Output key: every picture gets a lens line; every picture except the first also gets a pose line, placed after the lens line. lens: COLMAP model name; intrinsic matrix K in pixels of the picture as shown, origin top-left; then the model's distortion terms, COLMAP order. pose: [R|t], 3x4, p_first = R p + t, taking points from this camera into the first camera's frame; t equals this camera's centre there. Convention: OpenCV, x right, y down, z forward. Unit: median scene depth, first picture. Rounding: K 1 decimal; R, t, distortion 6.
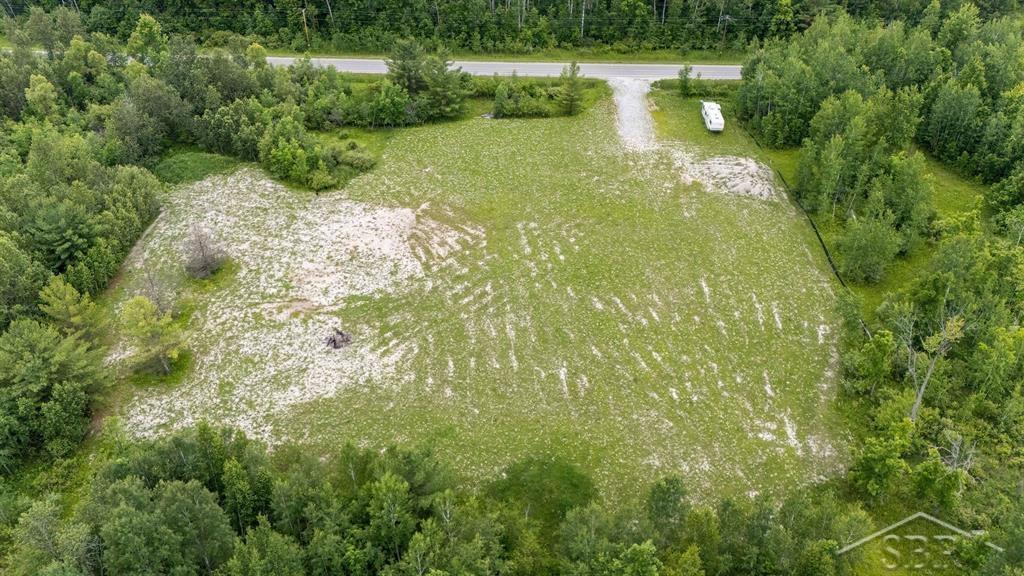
lens RADIAL K [[751.1, 0, 508.0], [0, 751.1, 291.9], [0, 0, 1]] dist [0.082244, -0.106962]
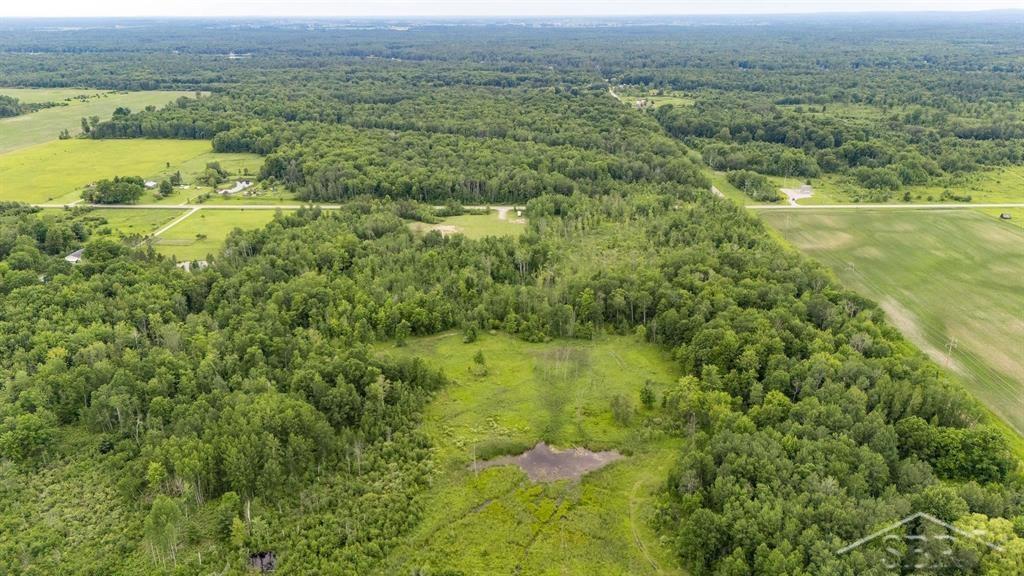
lens RADIAL K [[741.7, 0, 510.9], [0, 741.7, 293.2], [0, 0, 1]] dist [0.117609, -0.161681]
pose [[0.998897, -0.015751, 0.044245, 0.024026], [0.027894, 0.956890, -0.289106, 1.769088], [-0.037784, 0.290022, 0.956274, -3.639962]]
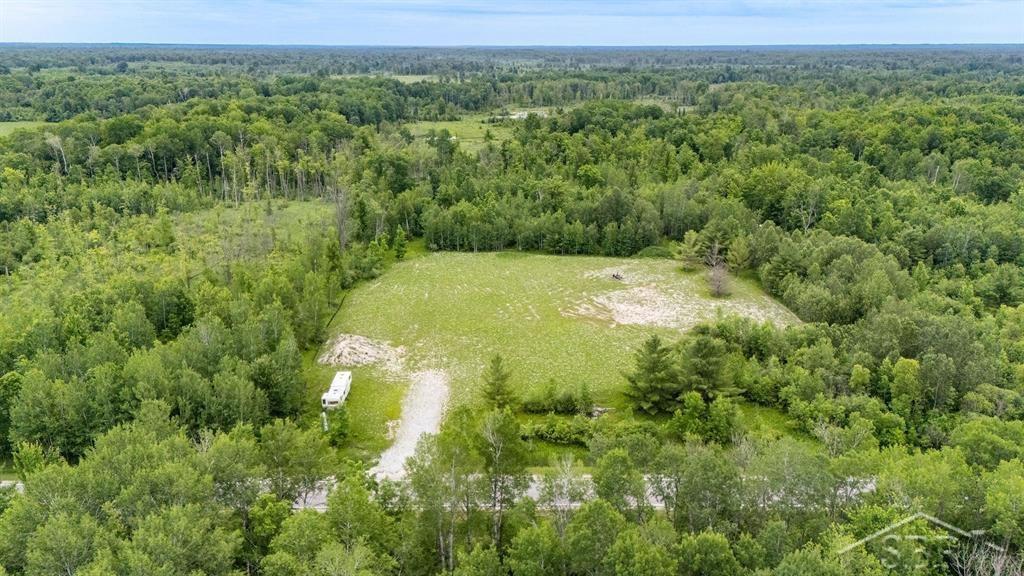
lens RADIAL K [[741.7, 0, 510.9], [0, 741.7, 293.2], [0, 0, 1]] dist [0.117609, -0.161681]
pose [[-0.997742, 0.022515, -0.063274, 0.147472], [-0.039474, 0.565623, 0.823719, -1.209376], [0.054335, 0.824357, -0.563457, 1.674449]]
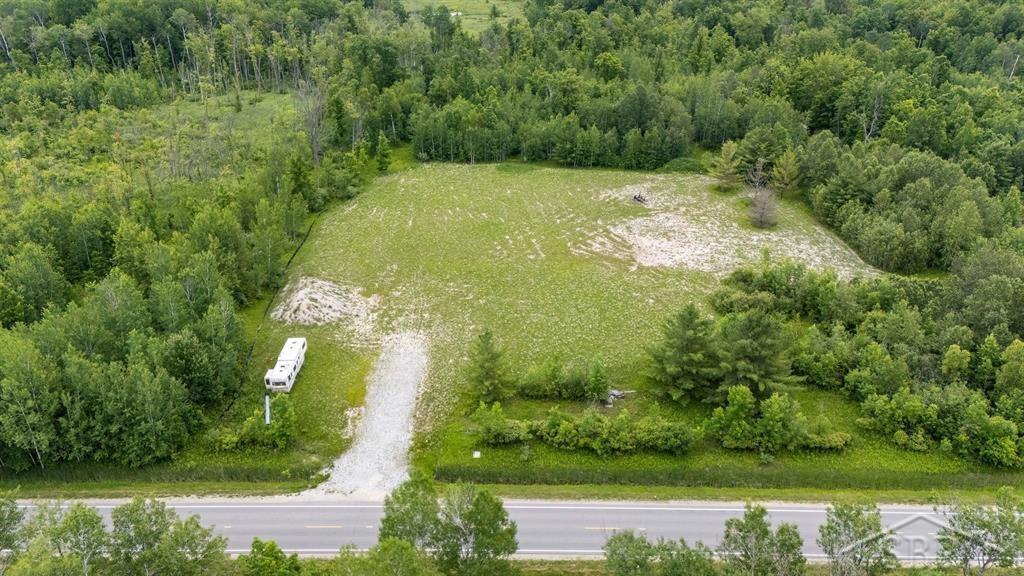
lens RADIAL K [[744.9, 0, 510.5], [0, 744.9, 290.0], [0, 0, 1]] dist [0.091305, -0.093818]
pose [[-0.998772, 0.022238, -0.044270, 0.113397], [-0.030245, 0.434022, 0.900394, -1.060642], [0.039237, 0.900628, -0.432817, 1.484414]]
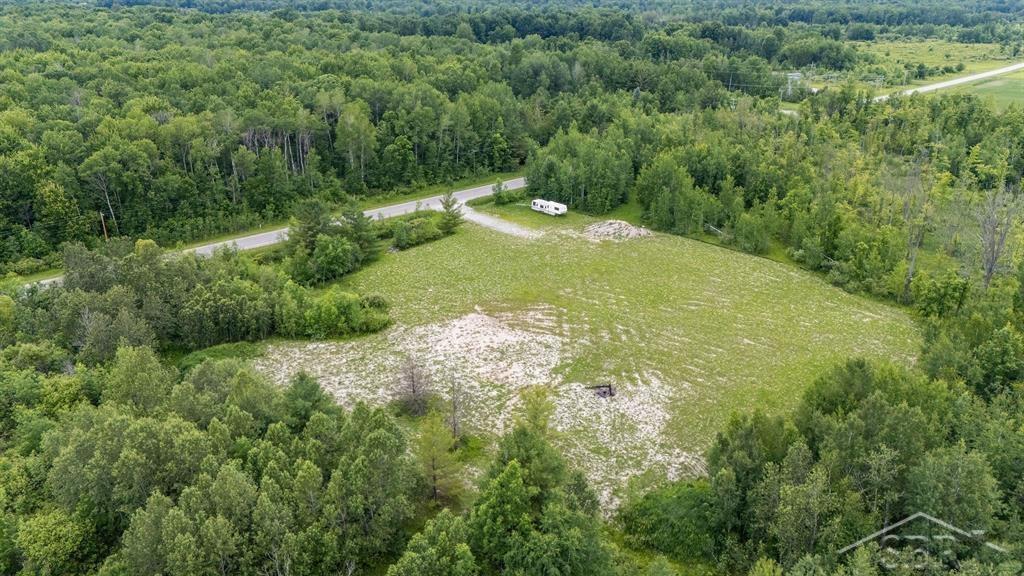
lens RADIAL K [[747.3, 0, 510.0], [0, 747.3, 287.7], [0, 0, 1]] dist [0.071646, -0.060729]
pose [[0.698305, -0.264256, 0.665236, -0.777640], [0.429715, 0.898022, -0.094350, -0.020816], [-0.572464, 0.351747, 0.740648, 0.177165]]
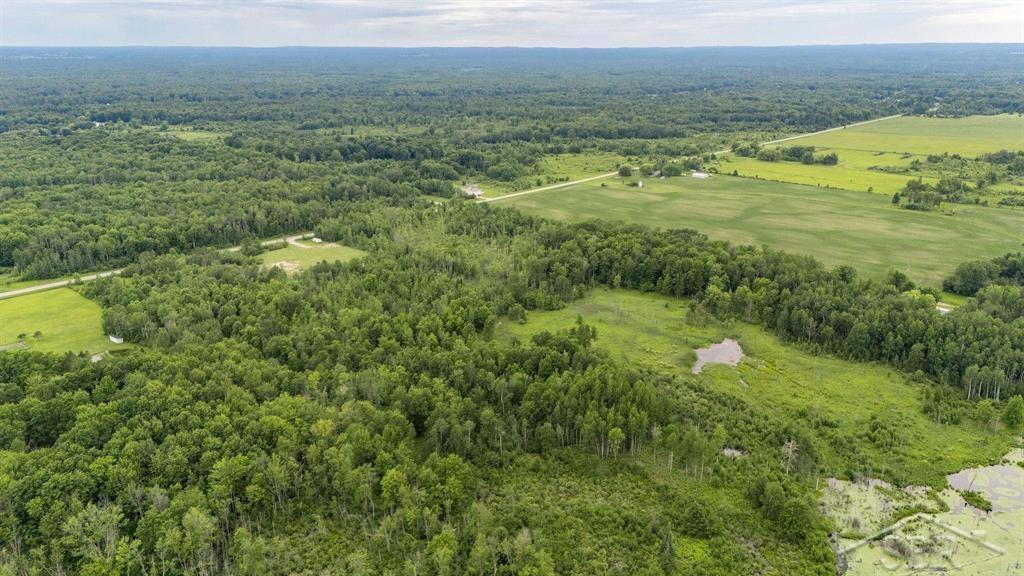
lens RADIAL K [[741.7, 0, 510.9], [0, 741.7, 293.2], [0, 0, 1]] dist [0.117609, -0.161681]
pose [[0.641079, -0.236156, 0.730238, -2.759351], [0.462869, 0.877931, -0.122435, 1.341067], [-0.612184, 0.416495, 0.672133, -3.065055]]
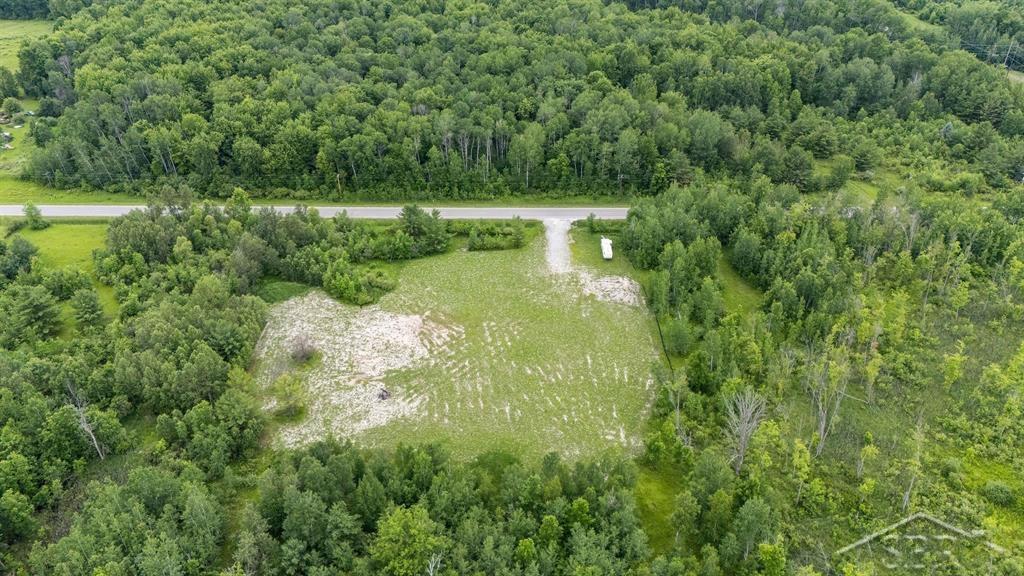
lens RADIAL K [[747.3, 0, 510.0], [0, 747.3, 287.7], [0, 0, 1]] dist [0.071646, -0.060729]
pose [[0.999239, -0.023696, 0.030990, 0.021384], [0.026371, 0.995685, -0.088973, -0.019496], [-0.028747, 0.089723, 0.995552, -0.646933]]
